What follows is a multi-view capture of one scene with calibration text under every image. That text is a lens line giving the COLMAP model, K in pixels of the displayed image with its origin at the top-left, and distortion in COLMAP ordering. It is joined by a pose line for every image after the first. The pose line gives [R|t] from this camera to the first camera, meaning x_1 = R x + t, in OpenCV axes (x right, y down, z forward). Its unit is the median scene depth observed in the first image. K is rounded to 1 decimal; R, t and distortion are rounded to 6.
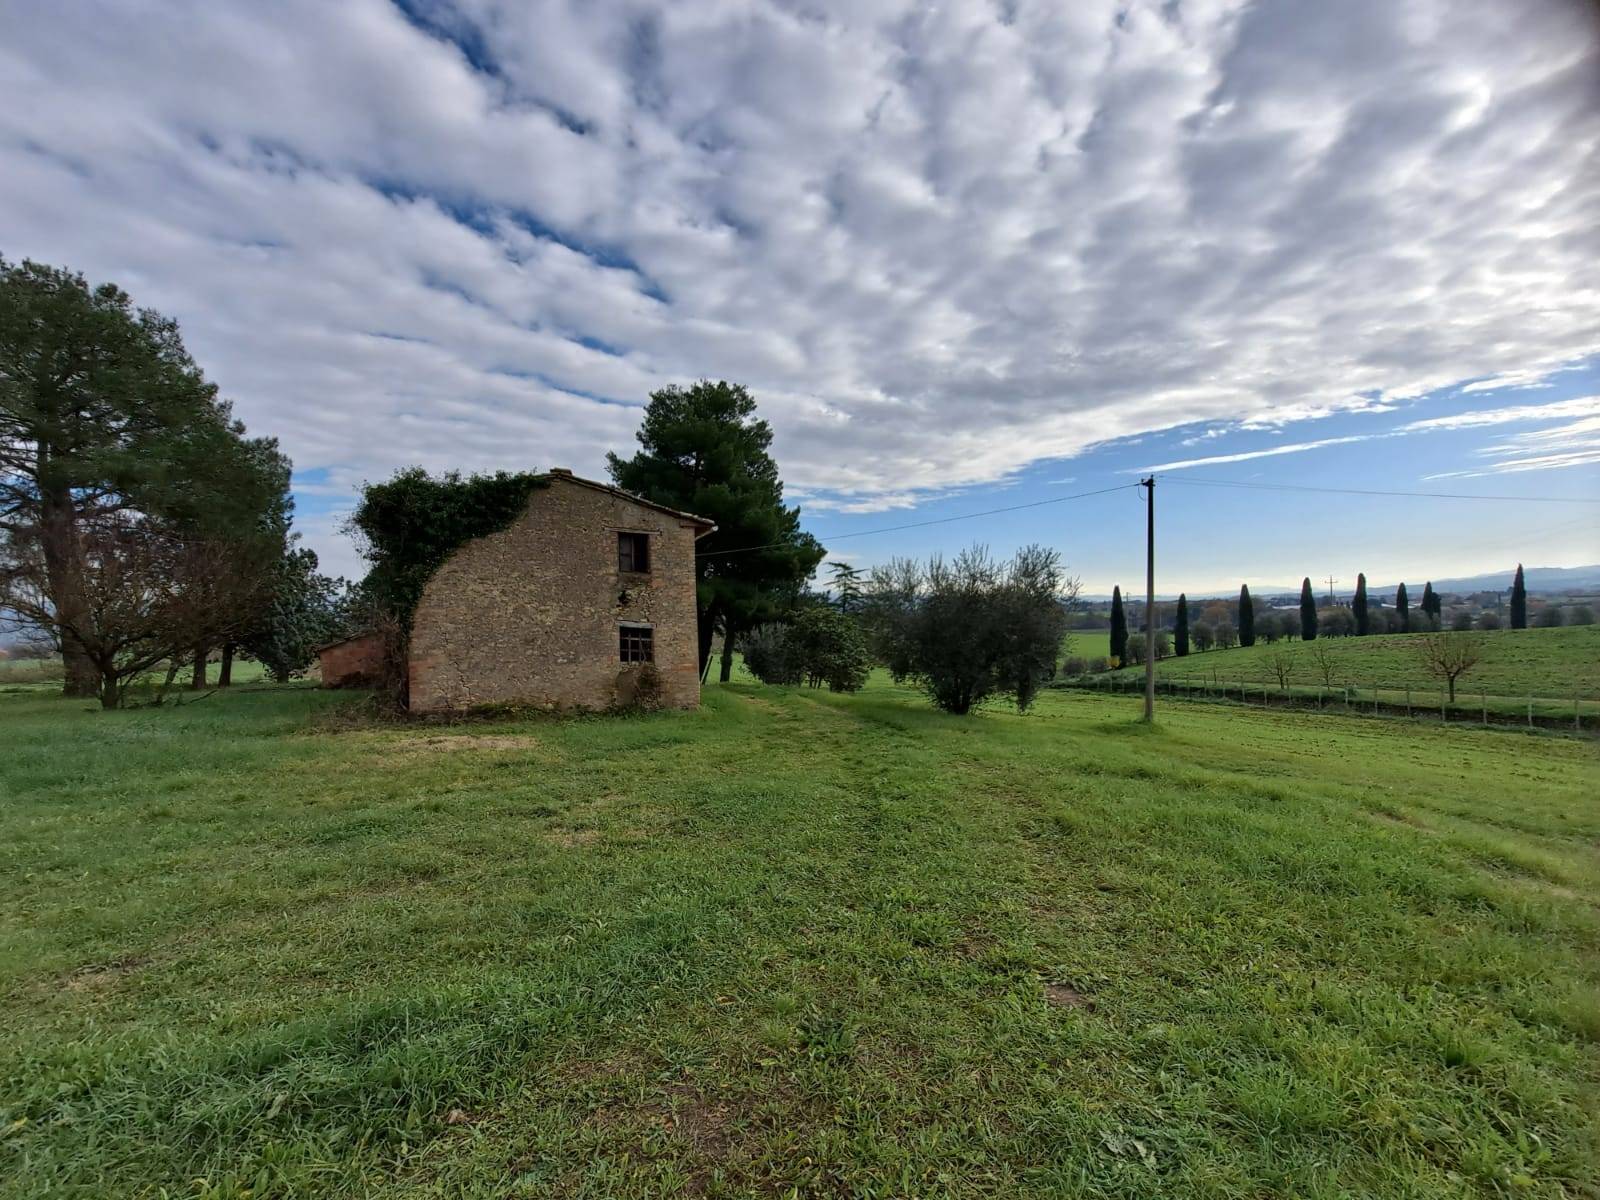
lens RADIAL K [[624.6, 0, 804.0], [0, 624.6, 617.8], [0, 0, 1]] dist [0.000885, 0.000101]
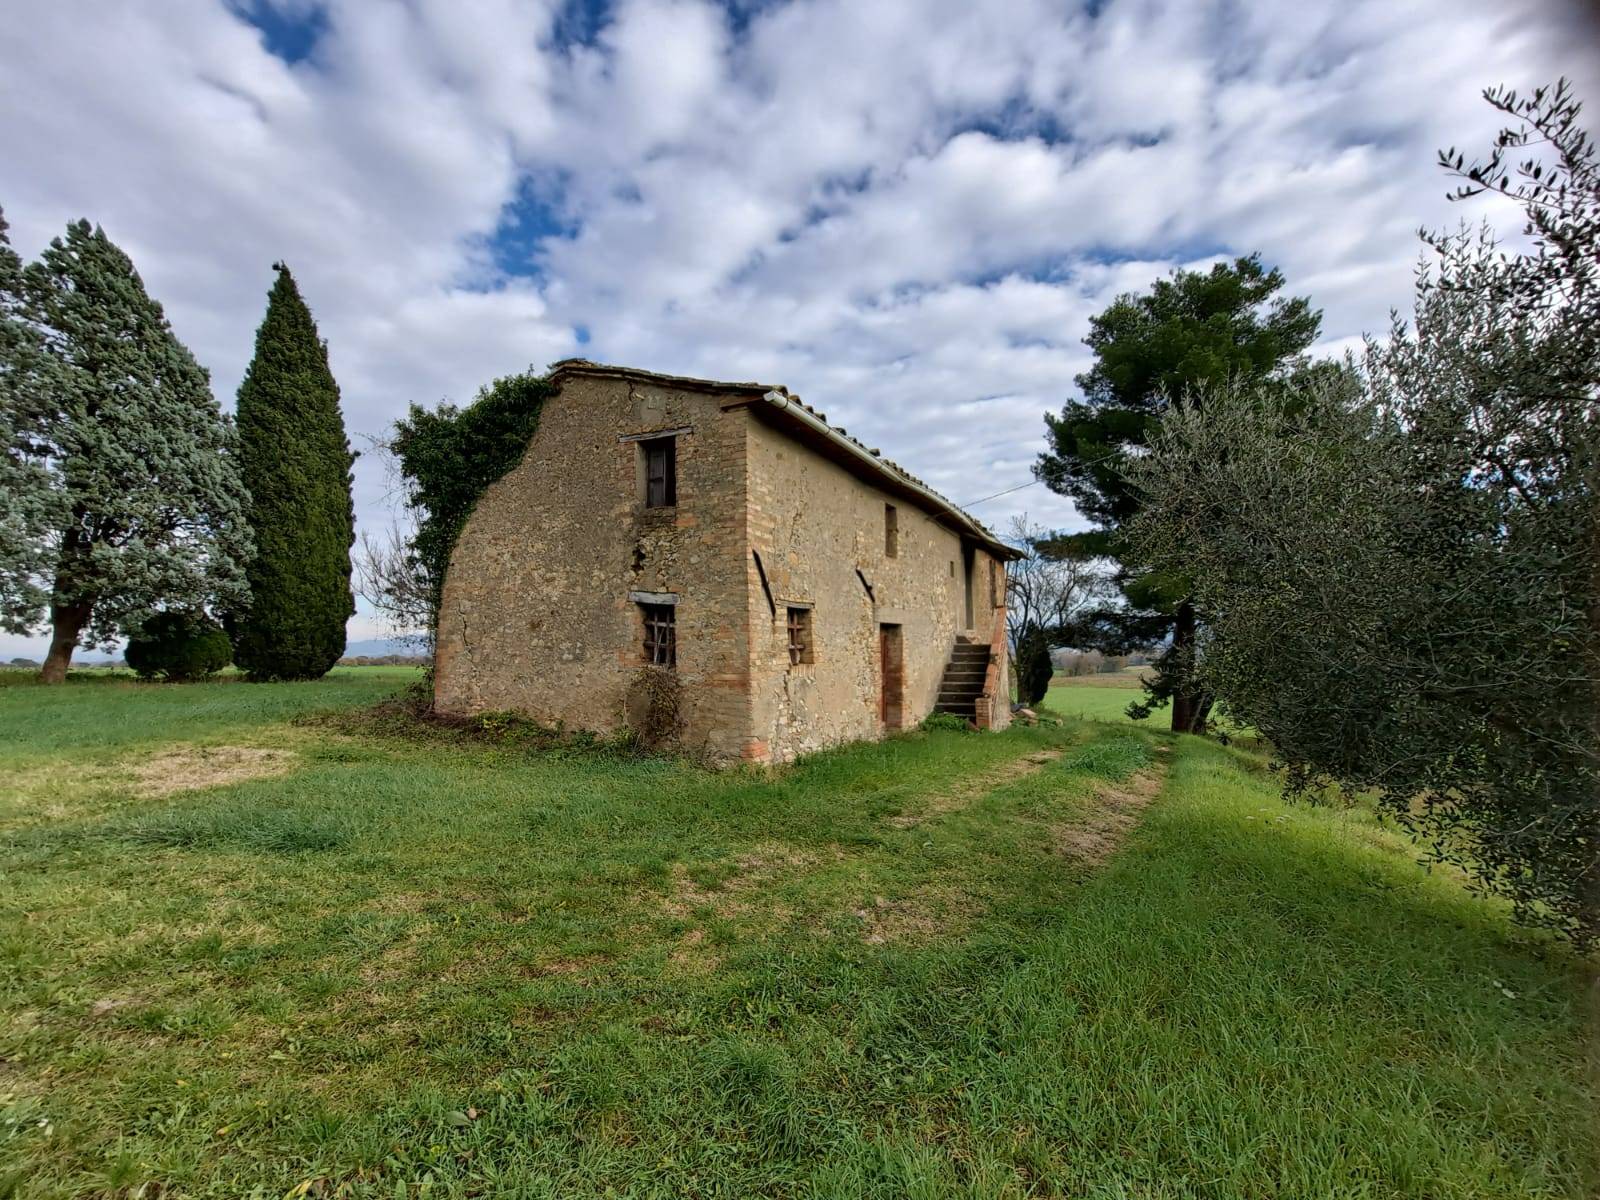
lens RADIAL K [[624.6, 0, 804.0], [0, 624.6, 617.8], [0, 0, 1]] dist [0.000885, 0.000101]
pose [[0.637456, -0.018894, -0.770255, 0.250934], [-0.011524, 0.999354, -0.034050, 0.046159], [0.770401, 0.030582, 0.636826, 0.750694]]
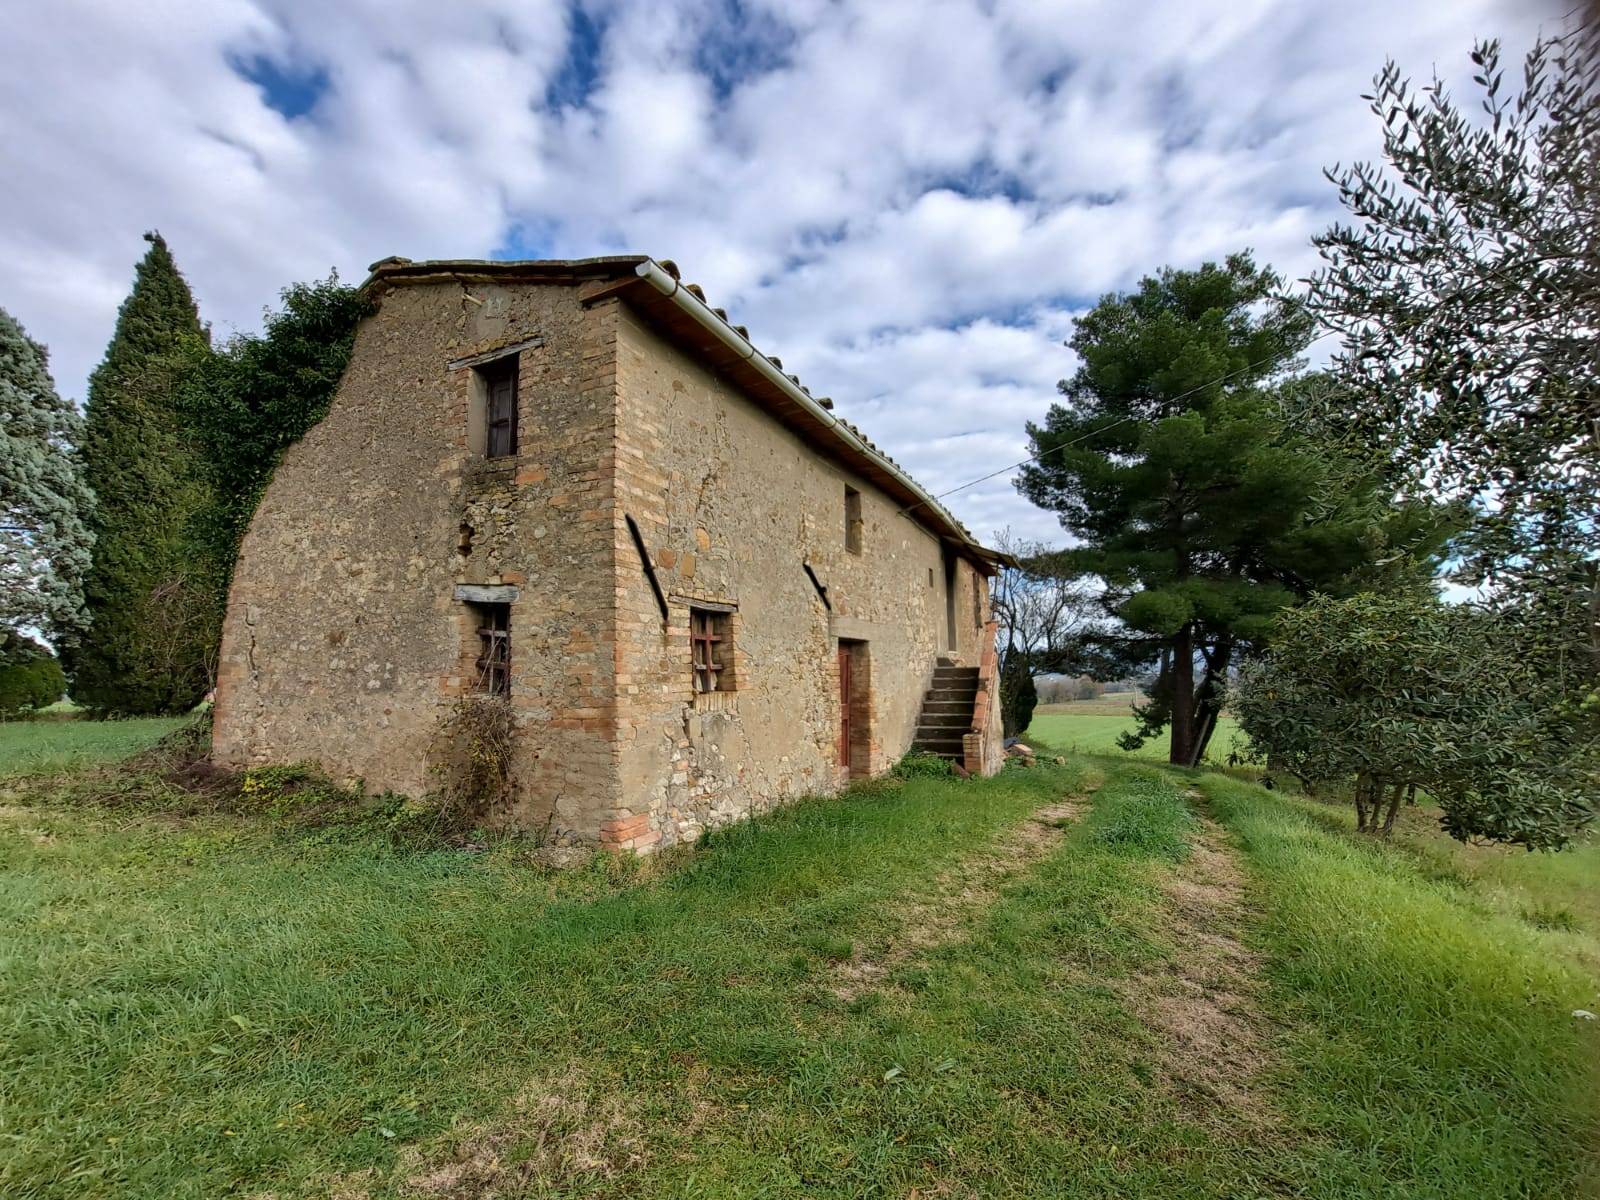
lens RADIAL K [[620.1, 0, 800.0], [0, 620.1, 622.5], [0, 0, 1]] dist [0.001309, 0.000016]
pose [[0.656795, -0.053049, -0.752201, 0.131738], [-0.004628, 0.997220, -0.074370, 0.054756], [0.754055, 0.052327, 0.654723, 0.905079]]
